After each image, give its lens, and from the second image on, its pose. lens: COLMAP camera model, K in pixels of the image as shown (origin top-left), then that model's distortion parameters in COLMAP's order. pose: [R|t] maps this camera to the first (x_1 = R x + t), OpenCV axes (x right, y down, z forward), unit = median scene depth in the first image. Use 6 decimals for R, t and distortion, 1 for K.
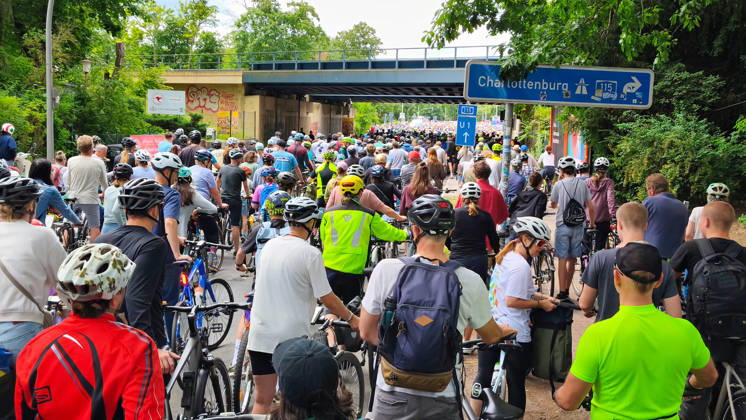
lens RADIAL K [[710.1, 0, 372.0], [0, 710.1, 208.2], [0, 0, 1]] dist [0.007937, 0.000000]
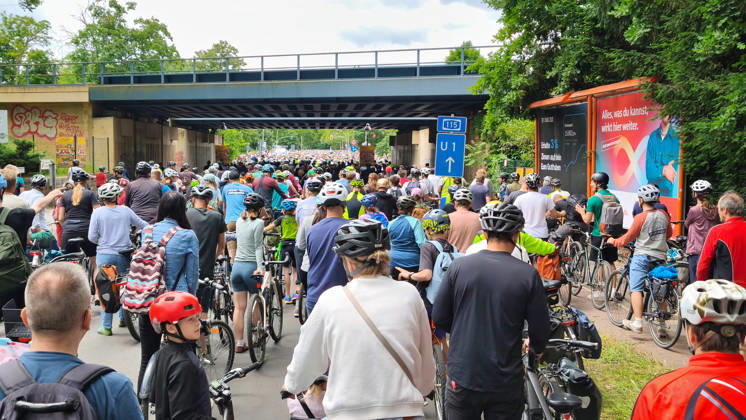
lens RADIAL K [[710.1, 0, 373.6], [0, 710.1, 212.8], [0, 0, 1]] dist [0.007937, 0.000000]
pose [[0.977732, -0.035098, 0.206901, -0.039665], [0.042322, 0.998636, -0.030590, -0.017062], [-0.205545, 0.038665, 0.977884, 0.167857]]
